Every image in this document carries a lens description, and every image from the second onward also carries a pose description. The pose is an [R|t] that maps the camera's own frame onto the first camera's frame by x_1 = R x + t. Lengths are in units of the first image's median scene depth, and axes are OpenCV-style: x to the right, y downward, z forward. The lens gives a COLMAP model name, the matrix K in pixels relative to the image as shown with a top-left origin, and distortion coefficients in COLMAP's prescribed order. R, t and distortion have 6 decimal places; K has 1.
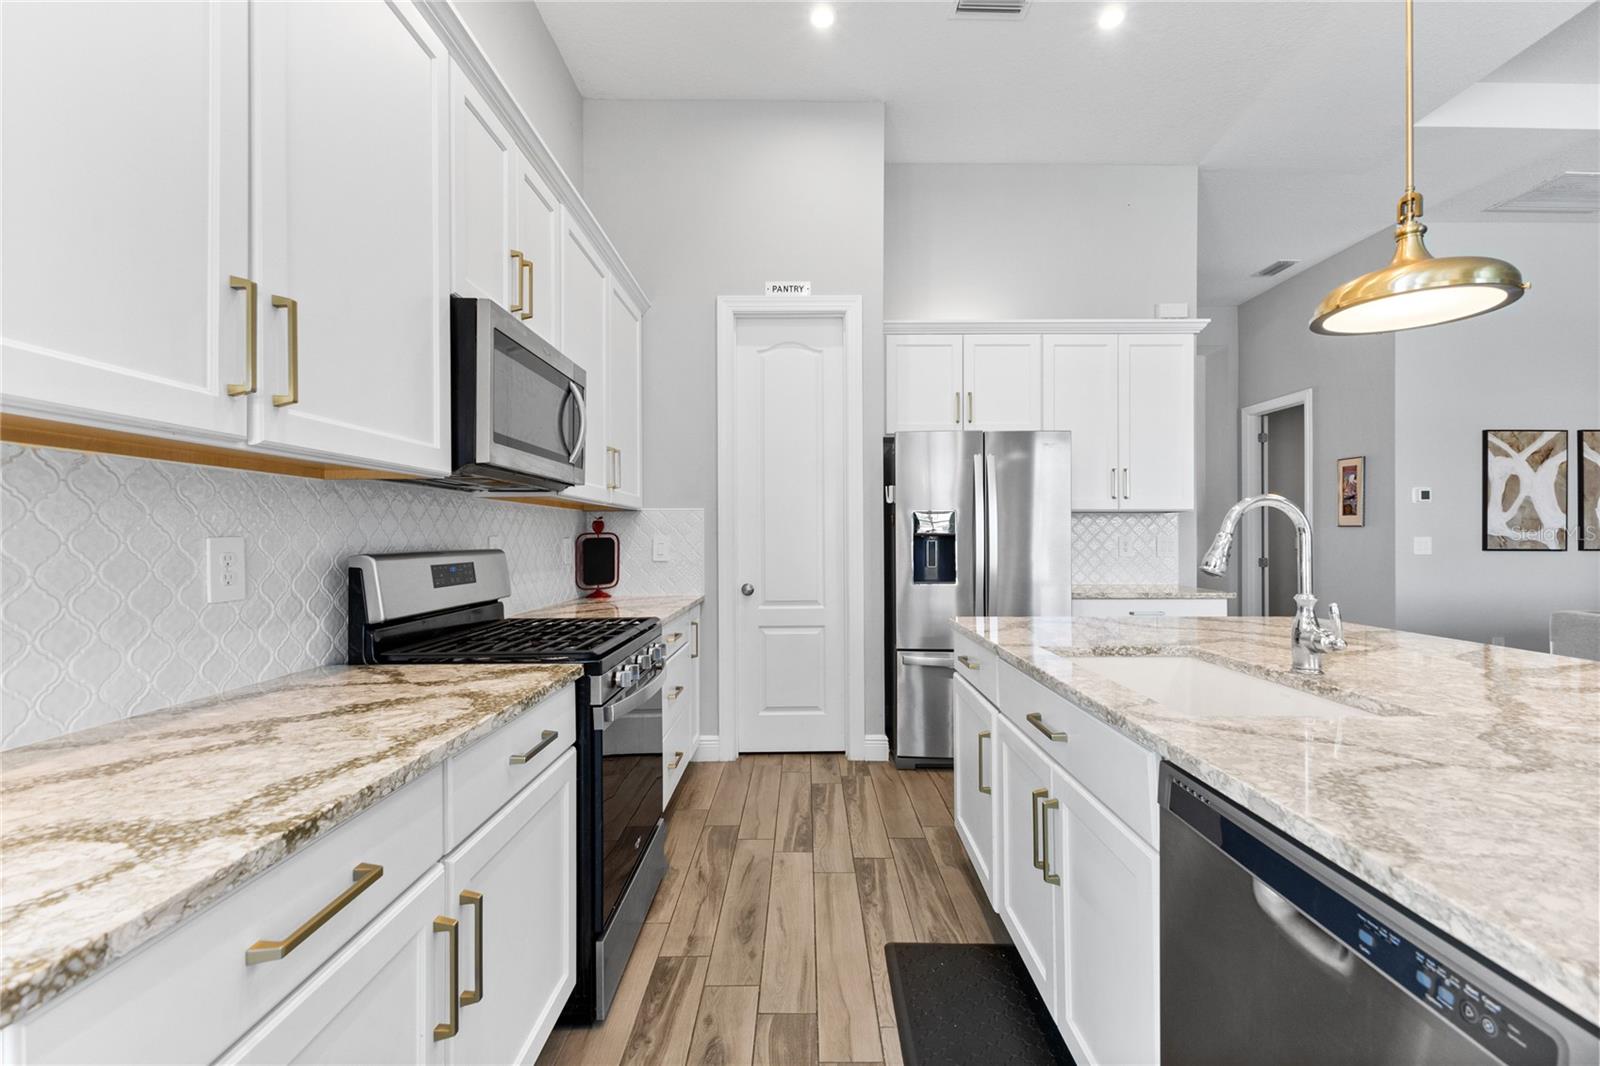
lens RADIAL K [[683.8, 0, 806.9], [0, 683.8, 535.6], [0, 0, 1]] dist [0.001007, 0.000144]
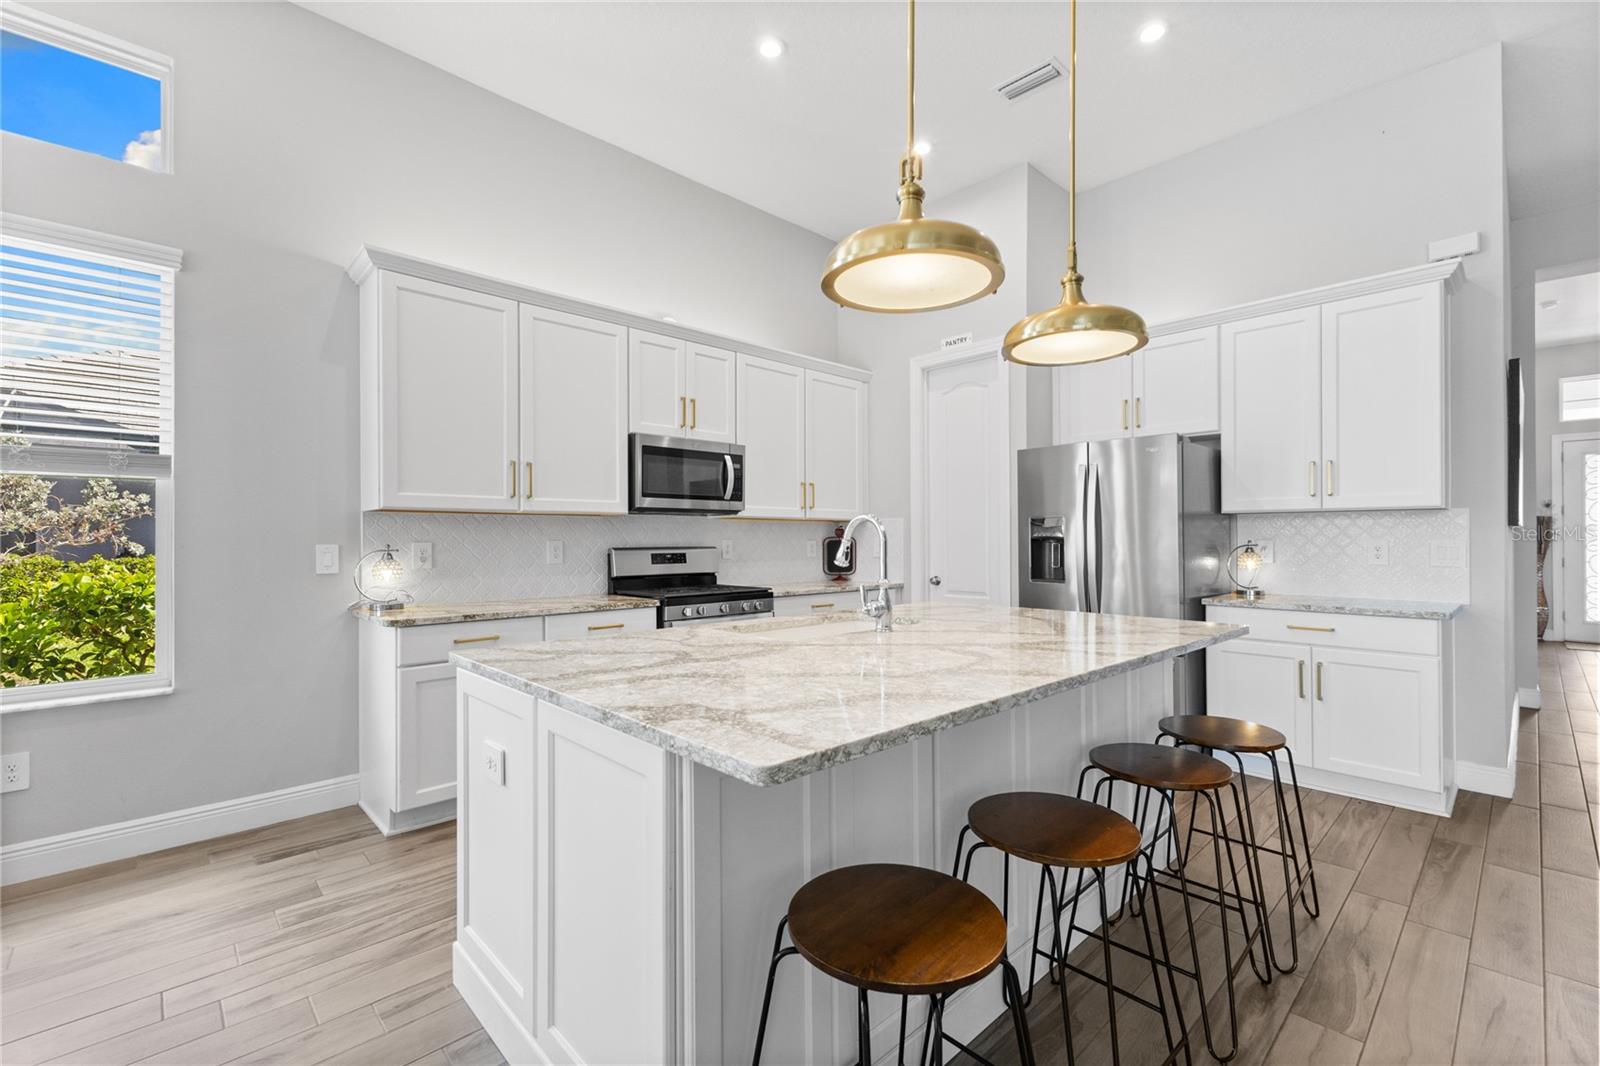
lens RADIAL K [[707.7, 0, 826.4], [0, 707.7, 537.1], [0, 0, 1]] dist [0.002574, 0.000120]
pose [[0.699659, -0.000295, -0.714477, 0.733049], [0.002114, 0.999996, 0.001657, -0.005365], [0.714474, -0.002670, 0.699657, -0.079485]]
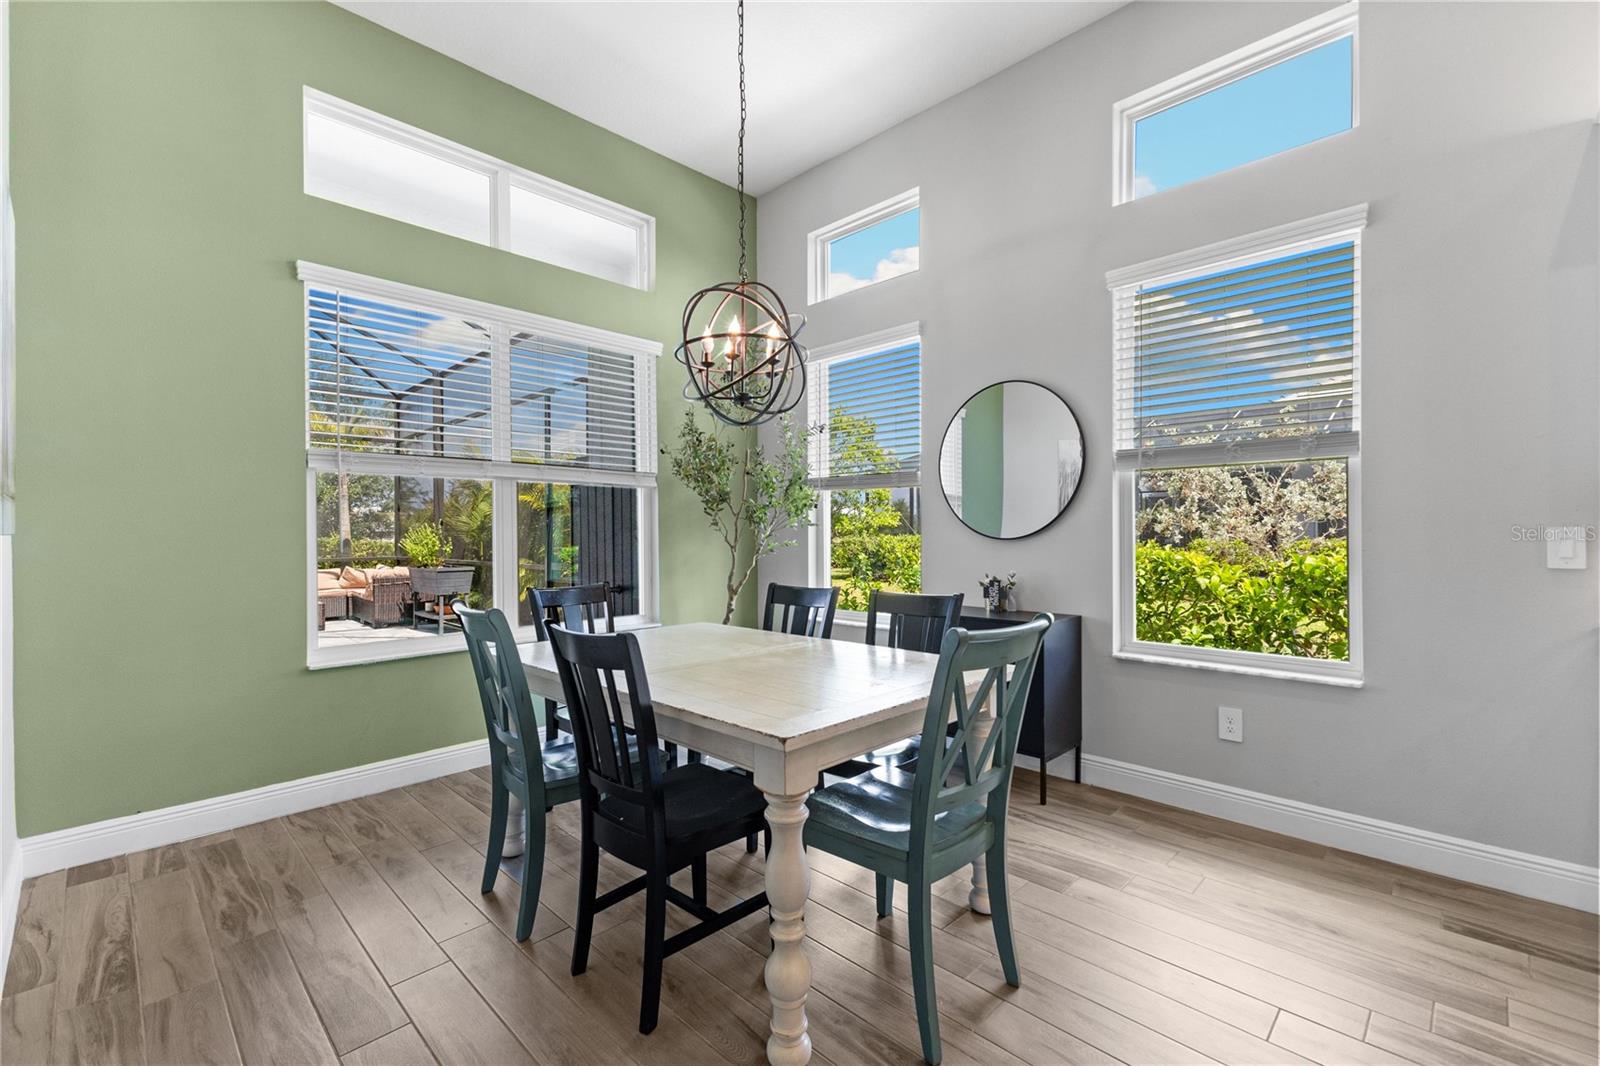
lens RADIAL K [[687.9, 0, 813.6], [0, 687.9, 532.0], [0, 0, 1]] dist [0.020070, -0.006036]
pose [[-0.700638, 0.006503, -0.713487, 0.568300], [0.009295, 0.999957, -0.000013, 0.002398], [0.713456, -0.006640, -0.700669, 0.048303]]
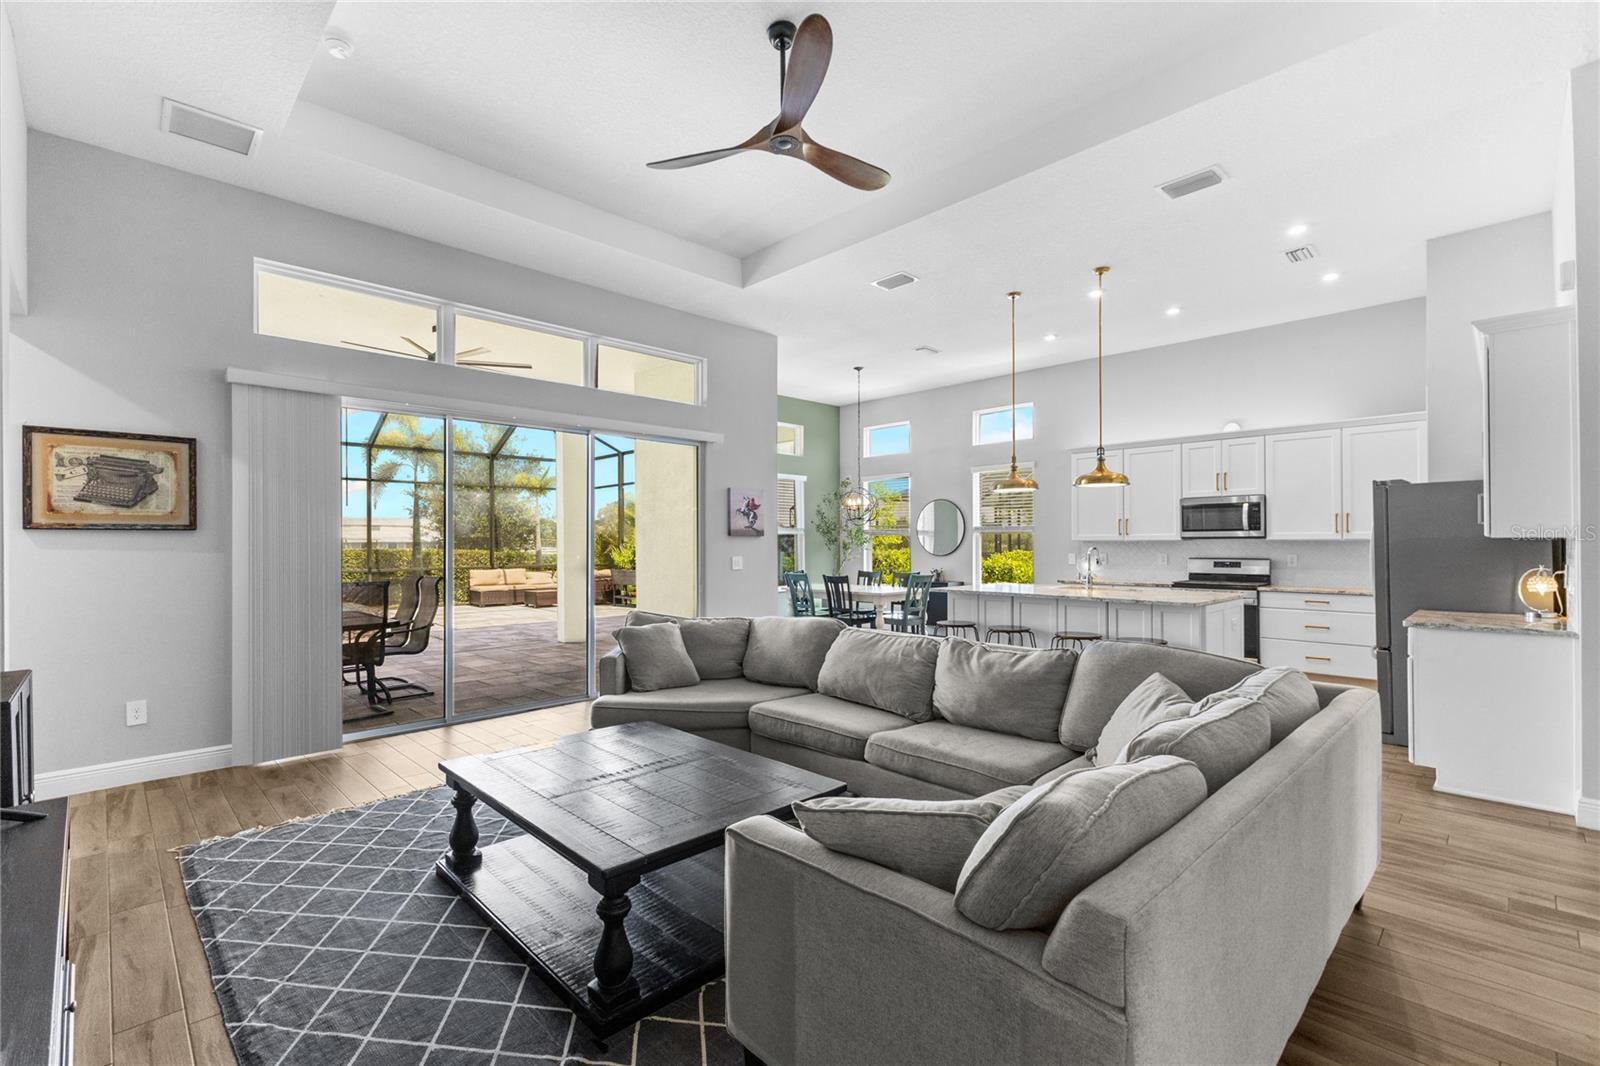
lens RADIAL K [[692.9, 0, 792.6], [0, 692.9, 535.7], [0, 0, 1]] dist [0.003524, 0.000276]
pose [[-0.723845, -0.001344, -0.689961, 1.969832], [0.007203, 0.999929, -0.009505, -0.041094], [0.689925, -0.011849, -0.723784, 1.122446]]
